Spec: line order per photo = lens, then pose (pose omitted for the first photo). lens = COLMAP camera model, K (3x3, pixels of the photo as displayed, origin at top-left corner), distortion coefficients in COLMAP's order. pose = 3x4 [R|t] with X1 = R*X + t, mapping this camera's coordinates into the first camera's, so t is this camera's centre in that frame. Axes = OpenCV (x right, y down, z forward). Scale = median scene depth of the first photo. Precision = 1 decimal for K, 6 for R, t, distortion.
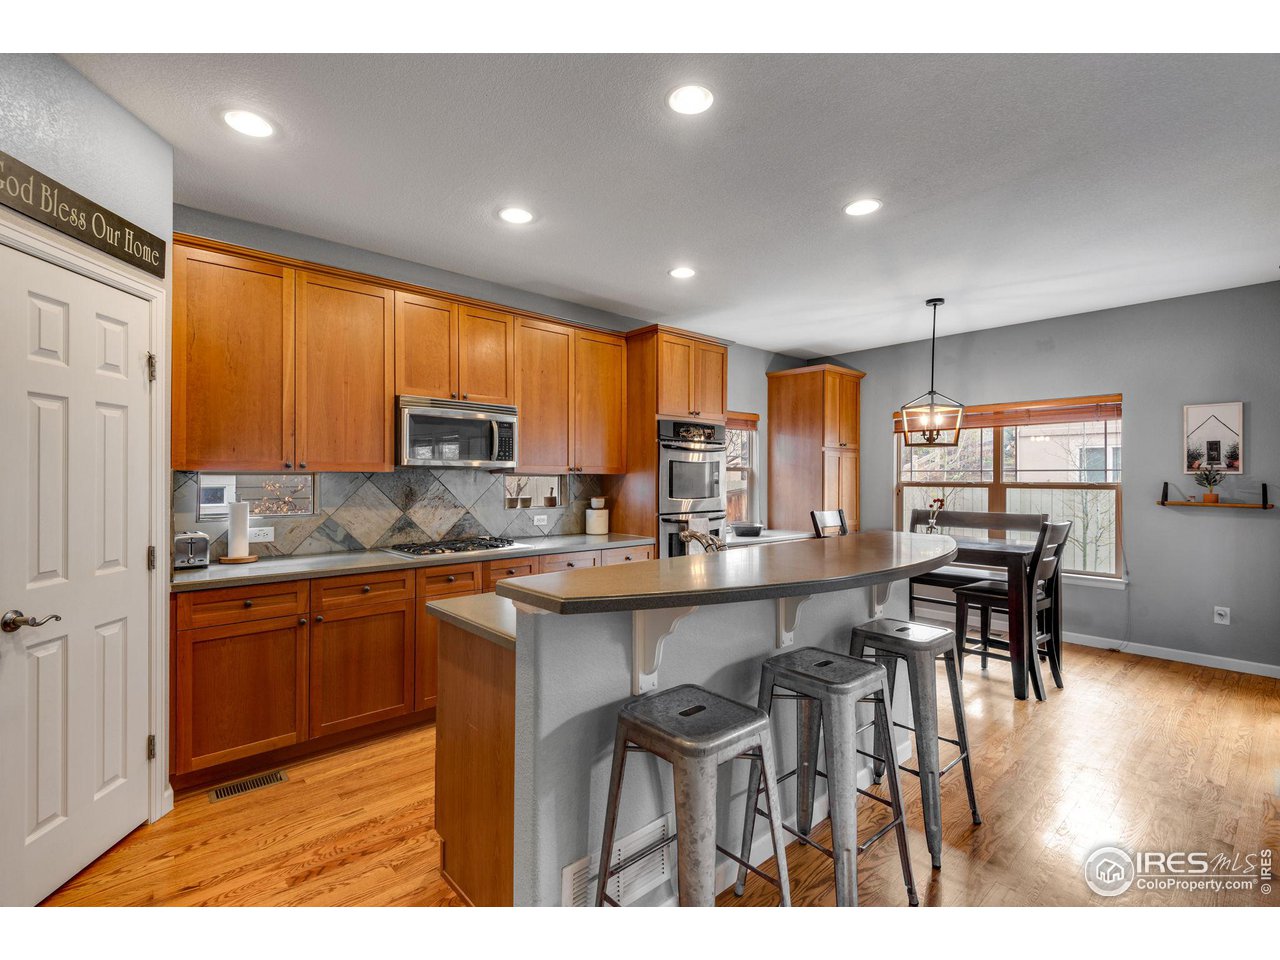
lens RADIAL K [[595.0, 0, 614.5], [0, 595.0, 474.5], [0, 0, 1]] dist [0.014309, -0.000754]
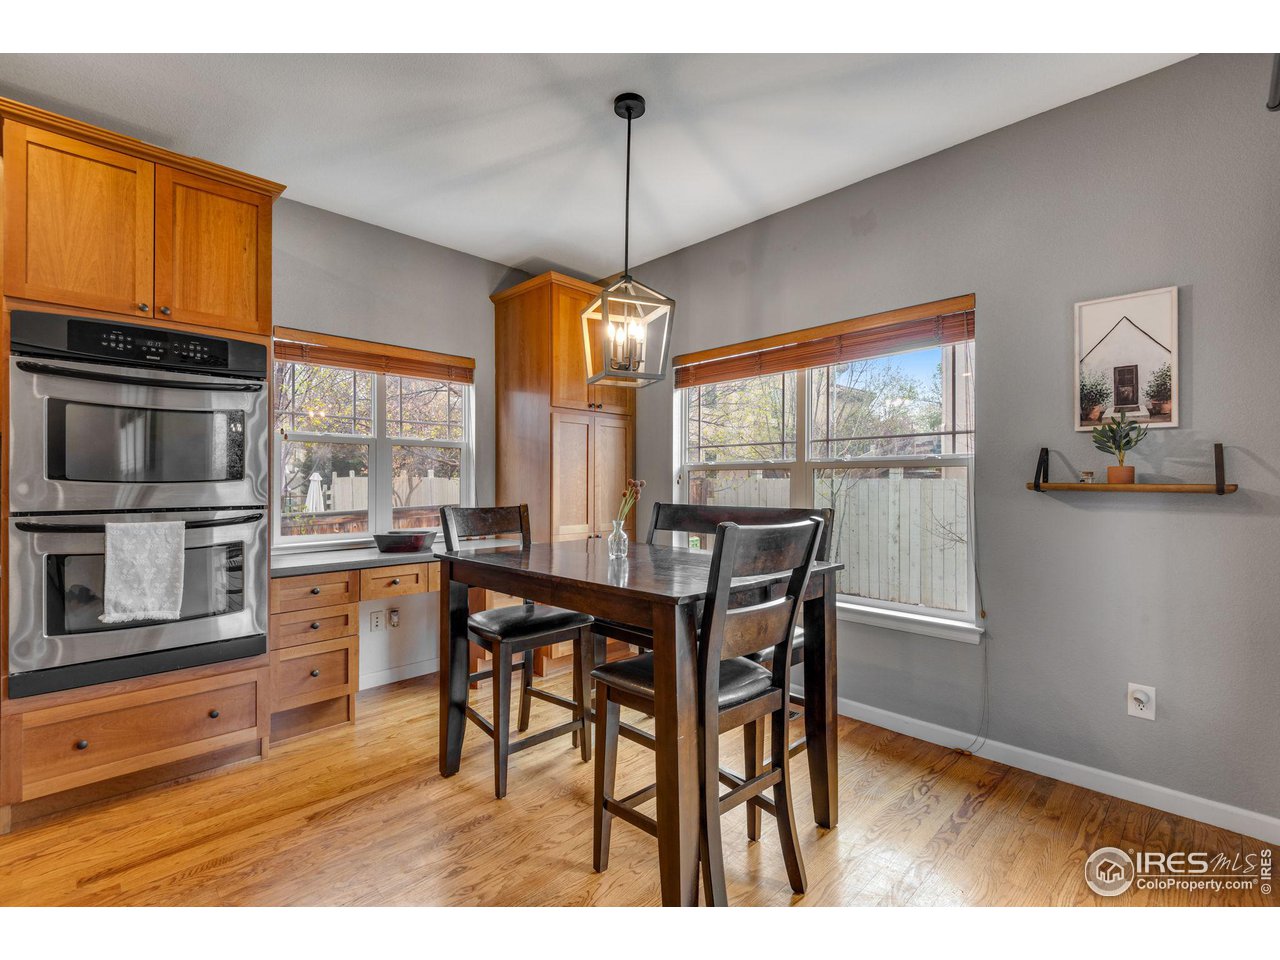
lens RADIAL K [[595.0, 0, 614.5], [0, 595.0, 474.5], [0, 0, 1]] dist [0.014309, -0.000754]
pose [[0.998626, -0.002973, 0.052321, 0.522832], [0.003111, 0.999992, -0.002562, 0.038462], [-0.052313, 0.002722, 0.998627, 0.502389]]
